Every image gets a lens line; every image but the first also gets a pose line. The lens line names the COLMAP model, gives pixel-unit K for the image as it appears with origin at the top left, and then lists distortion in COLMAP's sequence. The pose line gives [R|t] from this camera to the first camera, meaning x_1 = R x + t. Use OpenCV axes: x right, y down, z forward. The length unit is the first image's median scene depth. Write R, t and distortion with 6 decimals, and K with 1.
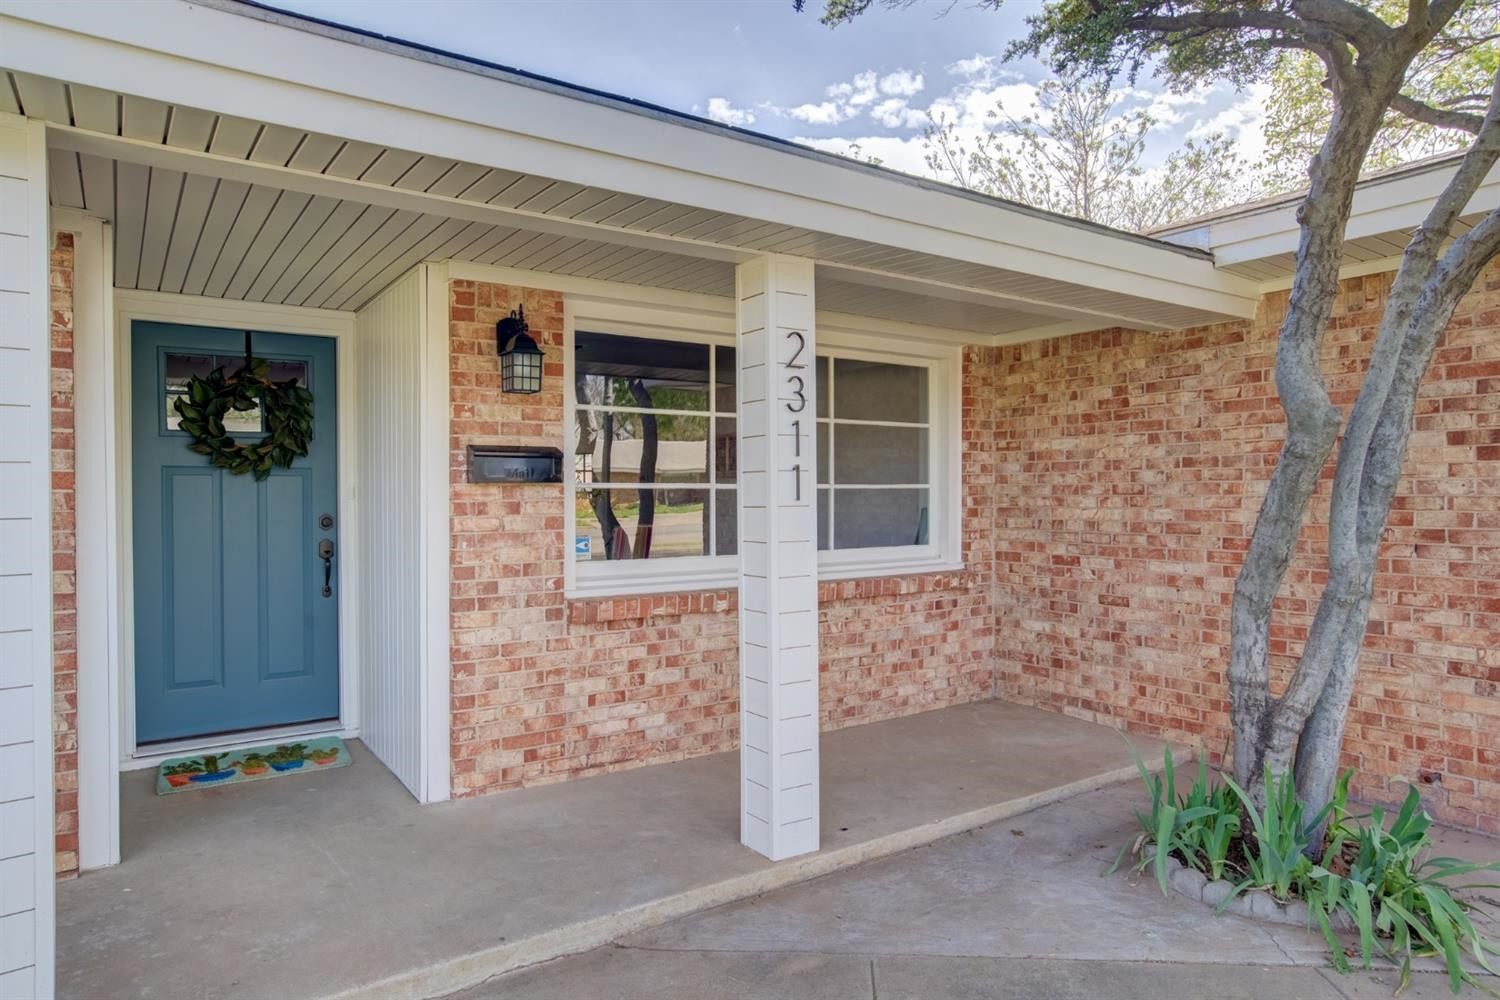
lens RADIAL K [[923.5, 0, 750.0], [0, 923.5, 500.0], [0, 0, 1]] dist [-0.003868, -0.001904]
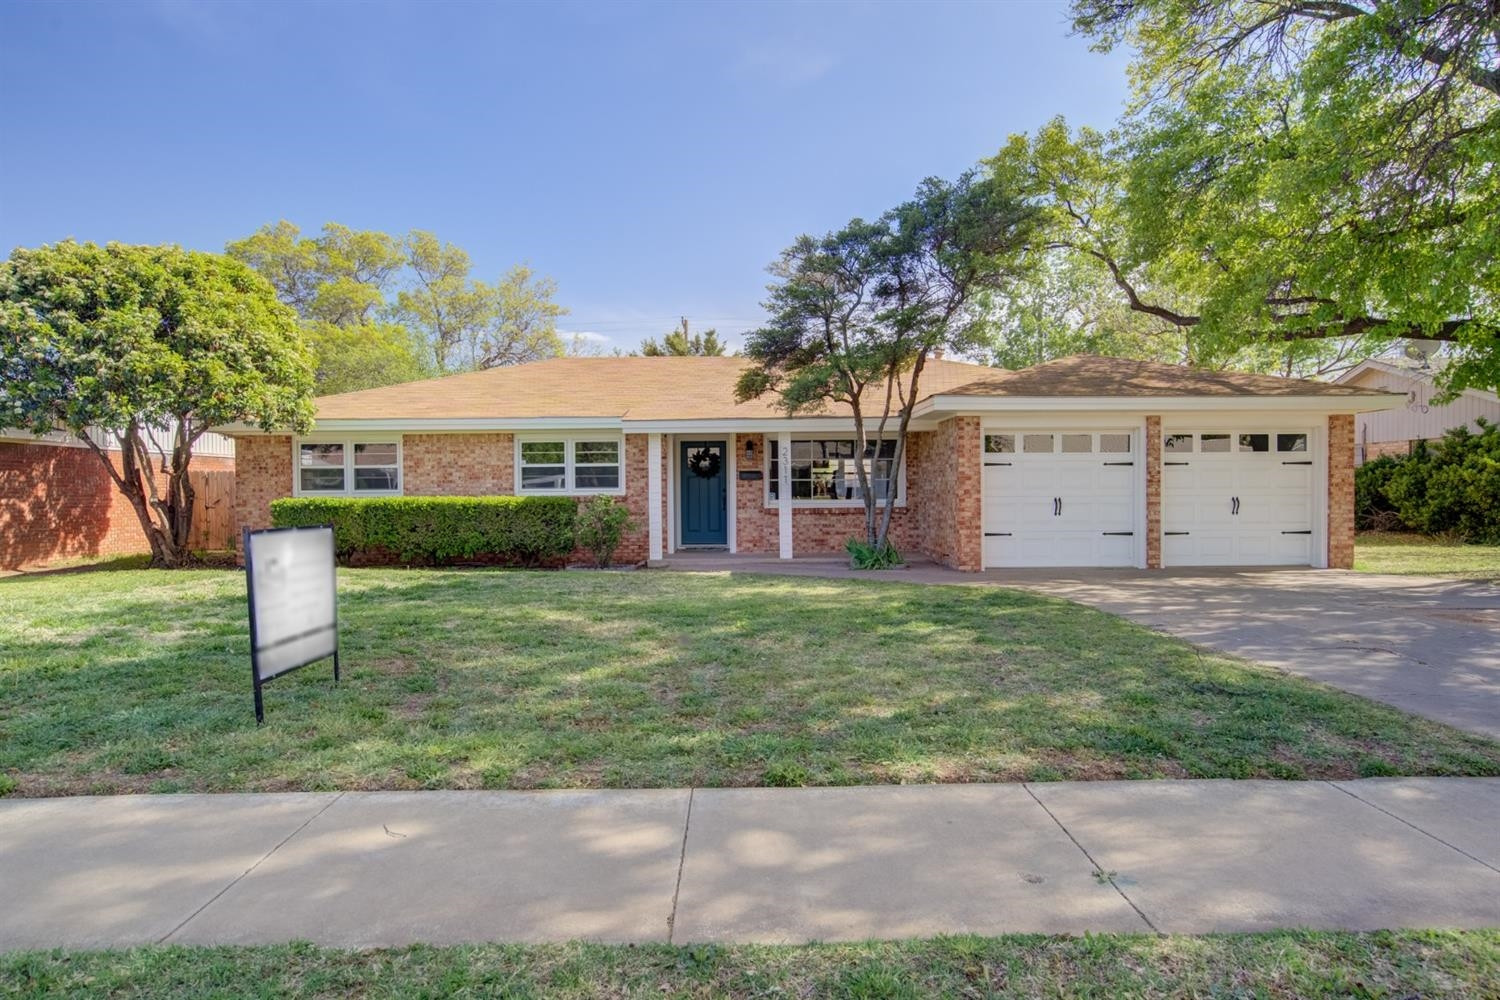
lens RADIAL K [[923.5, 0, 750.0], [0, 923.5, 500.0], [0, 0, 1]] dist [-0.003868, -0.001904]
pose [[0.832922, 0.014668, -0.553196, 2.104821], [-0.001064, 0.999689, 0.024905, -0.031428], [0.553389, -0.020155, 0.832679, -2.549604]]
